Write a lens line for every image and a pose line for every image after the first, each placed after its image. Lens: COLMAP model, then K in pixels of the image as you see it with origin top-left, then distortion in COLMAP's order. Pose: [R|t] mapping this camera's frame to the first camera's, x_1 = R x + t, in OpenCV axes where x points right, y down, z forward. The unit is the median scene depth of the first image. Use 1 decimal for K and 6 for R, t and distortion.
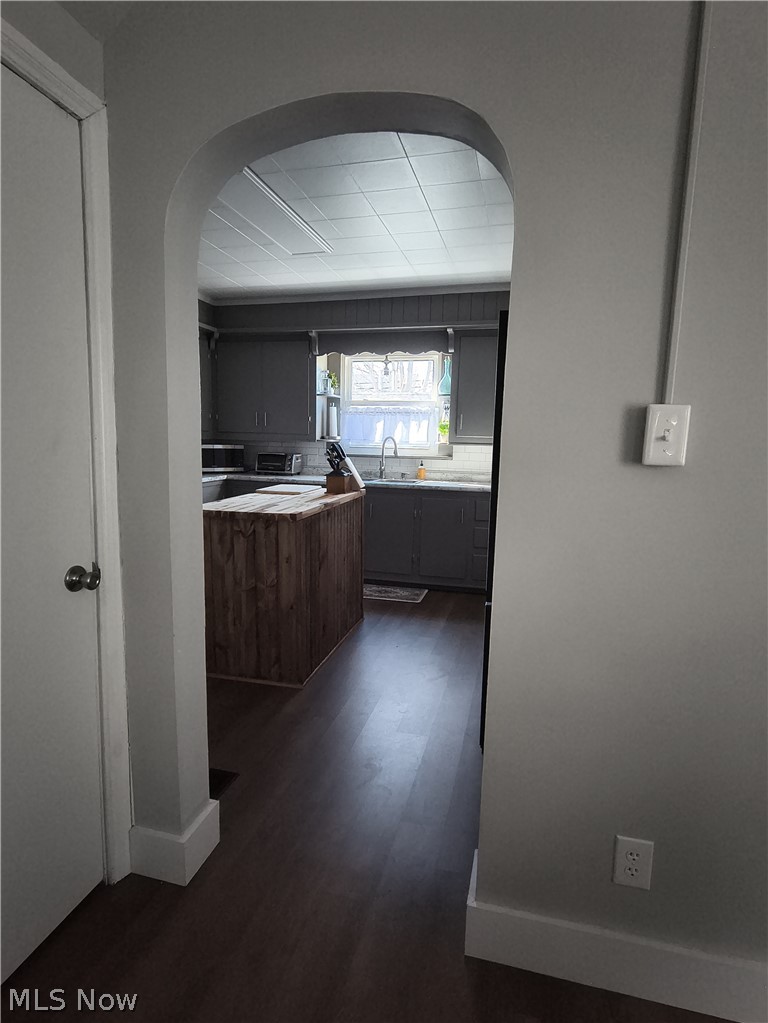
lens RADIAL K [[543.0, 0, 383.7], [0, 543.0, 511.2], [0, 0, 1]] dist [0.006457, -0.002379]
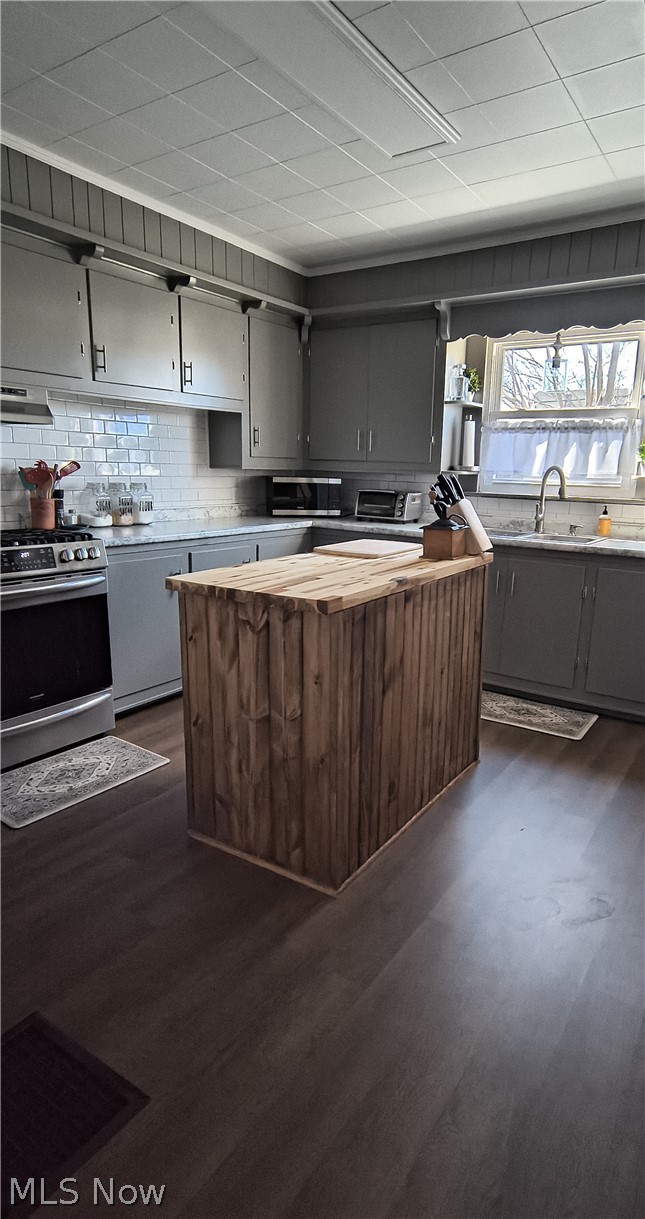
lens RADIAL K [[651.1, 0, 367.0], [0, 651.1, 605.5], [0, 0, 1]] dist [0.012026, 0.004983]
pose [[0.953087, 0.066419, -0.295319, 0.042315], [-0.046722, 0.996217, 0.073267, -0.024107], [0.299068, -0.056032, 0.952585, 0.222232]]
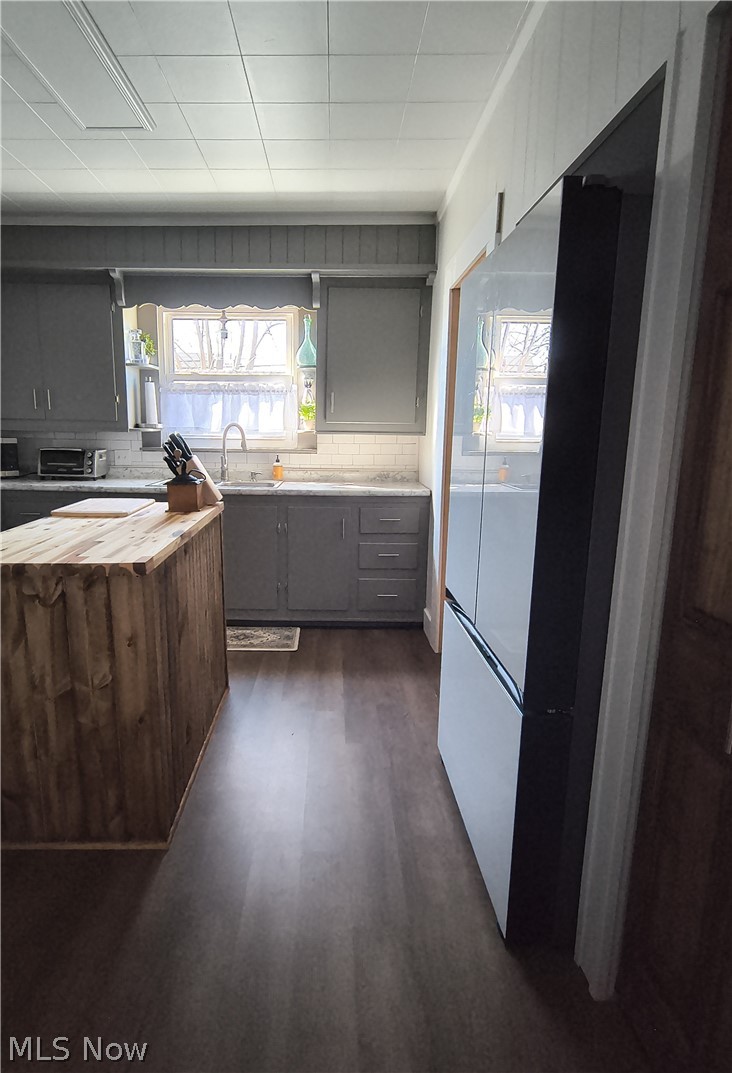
lens RADIAL K [[583.2, 0, 322.7], [0, 583.2, 535.8], [0, 0, 1]] dist [0.003667, 0.001637]
pose [[0.971141, -0.053845, 0.232348, -0.070629], [0.041487, 0.997468, 0.057754, -0.028981], [-0.234870, -0.046448, 0.970916, 0.217607]]
